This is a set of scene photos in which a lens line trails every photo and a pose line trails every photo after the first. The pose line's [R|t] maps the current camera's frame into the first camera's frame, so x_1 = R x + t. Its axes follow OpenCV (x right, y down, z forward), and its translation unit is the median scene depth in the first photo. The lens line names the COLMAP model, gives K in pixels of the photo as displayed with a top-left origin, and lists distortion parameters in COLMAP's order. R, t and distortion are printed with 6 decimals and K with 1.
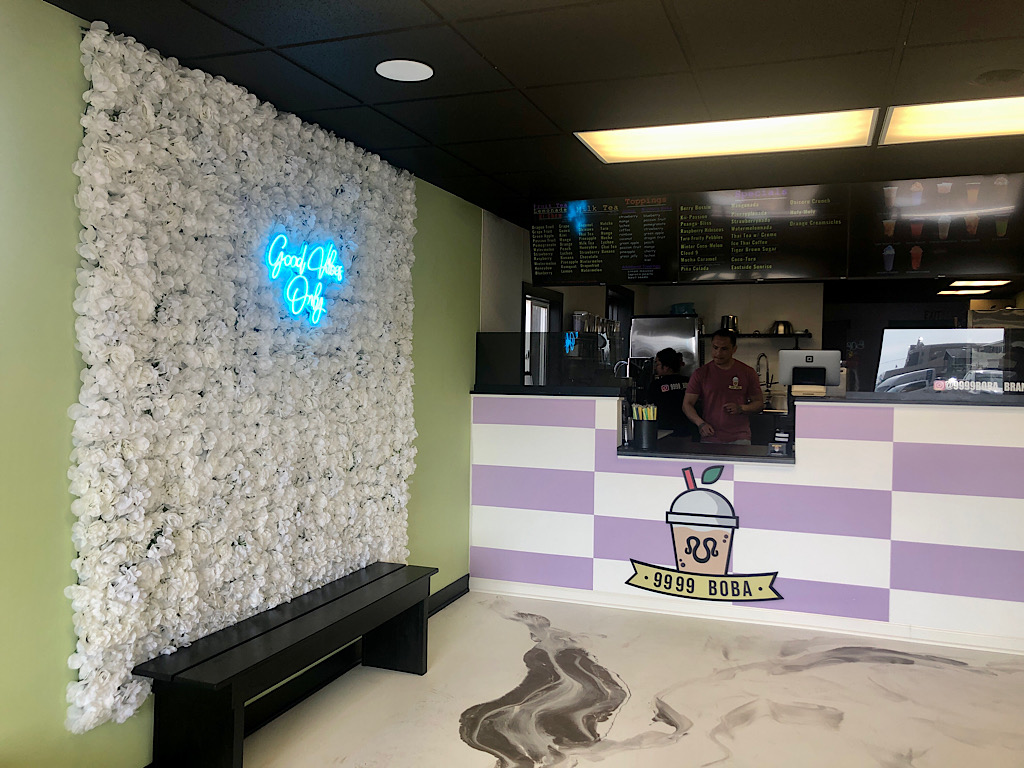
lens RADIAL K [[842.8, 0, 510.3], [0, 842.8, 385.8], [0, 0, 1]] dist [-0.010040, 0.001286]
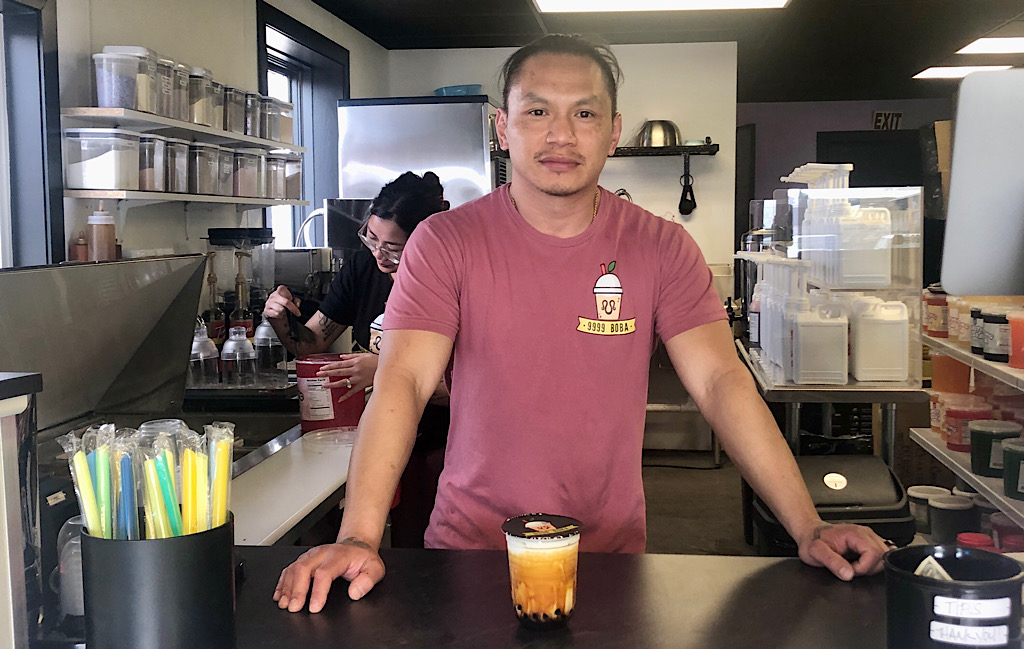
lens RADIAL K [[1197.2, 0, 512.5], [0, 1197.2, 323.3], [0, 0, 1]] dist [0.008409, 0.000000]
pose [[0.973642, -0.037559, 0.224970, 0.076650], [0.023366, 0.997584, 0.065423, -0.006185], [-0.226884, -0.058442, 0.972167, 0.331101]]
